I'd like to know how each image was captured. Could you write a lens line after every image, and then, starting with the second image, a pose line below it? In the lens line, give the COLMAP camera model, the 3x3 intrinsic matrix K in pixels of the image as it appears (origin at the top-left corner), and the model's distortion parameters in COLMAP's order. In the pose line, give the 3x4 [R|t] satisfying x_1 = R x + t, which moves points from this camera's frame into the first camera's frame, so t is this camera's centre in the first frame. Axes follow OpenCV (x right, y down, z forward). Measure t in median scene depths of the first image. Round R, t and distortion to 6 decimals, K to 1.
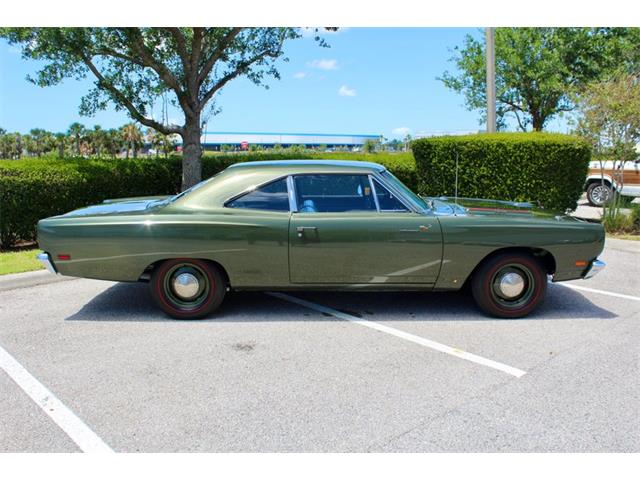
lens RADIAL K [[613.3, 0, 320.0], [0, 613.3, 240.0], [0, 0, 1]] dist [-0.155324, 0.171822]
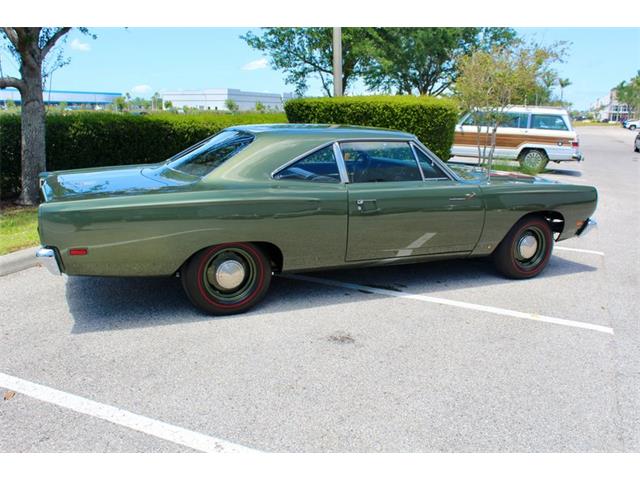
lens RADIAL K [[613.3, 0, 320.0], [0, 613.3, 240.0], [0, 0, 1]] dist [-0.155324, 0.171822]
pose [[0.914606, -0.064246, 0.399209, -0.361019], [0.037535, 0.996523, 0.074381, -0.024840], [-0.402600, -0.053045, 0.913838, 0.154868]]
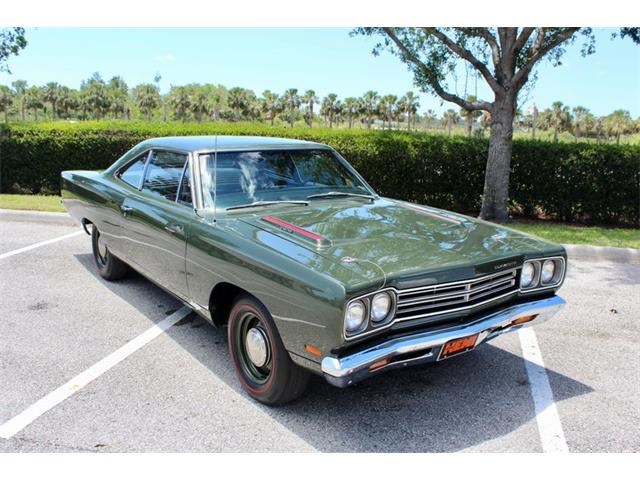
lens RADIAL K [[613.3, 0, 320.0], [0, 613.3, 240.0], [0, 0, 1]] dist [-0.155324, 0.171822]
pose [[0.569755, 0.182787, -0.801229, 0.695333], [-0.158938, 0.981053, 0.110790, -0.094140], [0.806299, 0.064222, 0.588012, 0.564809]]
